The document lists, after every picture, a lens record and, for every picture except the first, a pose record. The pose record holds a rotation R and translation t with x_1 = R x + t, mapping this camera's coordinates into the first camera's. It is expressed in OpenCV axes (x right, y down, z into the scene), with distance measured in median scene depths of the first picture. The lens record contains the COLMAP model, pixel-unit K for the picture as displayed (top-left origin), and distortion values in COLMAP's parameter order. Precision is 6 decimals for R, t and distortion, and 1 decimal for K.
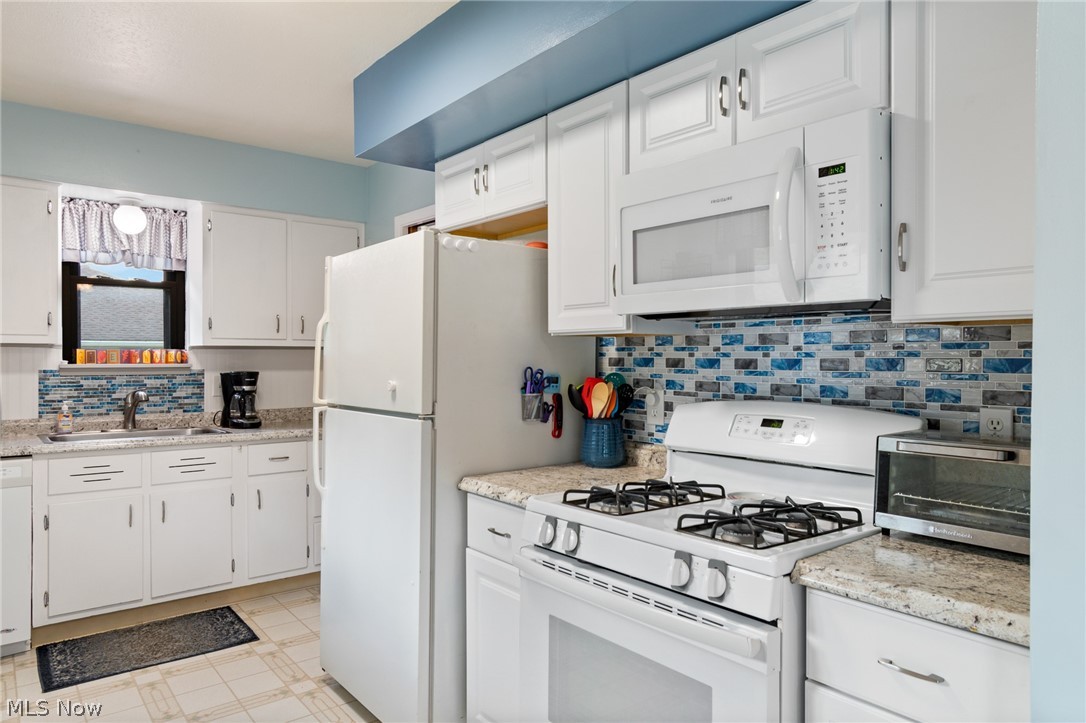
lens RADIAL K [[688.1, 0, 542.0], [0, 688.1, 365.1], [0, 0, 1]] dist [0.002508, 0.004669]
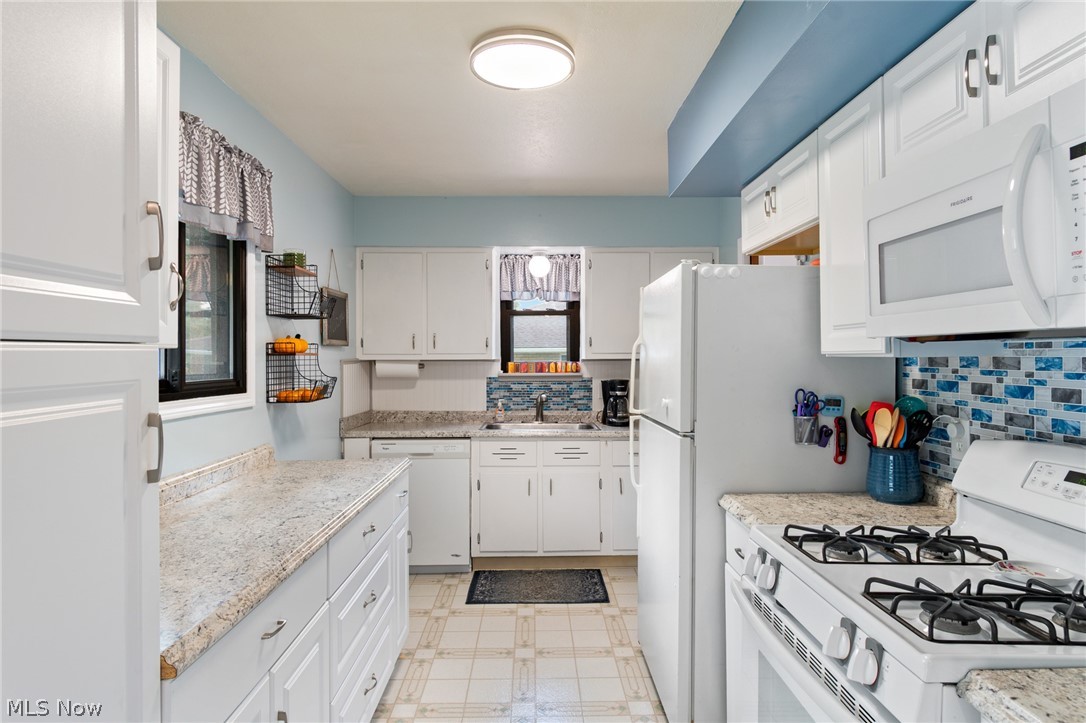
lens RADIAL K [[614.4, 0, 542.3], [0, 614.4, 355.1], [0, 0, 1]] dist [0.003433, -0.004455]
pose [[0.794062, -0.007316, -0.607793, 0.217728], [-0.001741, 0.999896, -0.014310, -0.031692], [0.607834, 0.012421, 0.793967, 0.081107]]
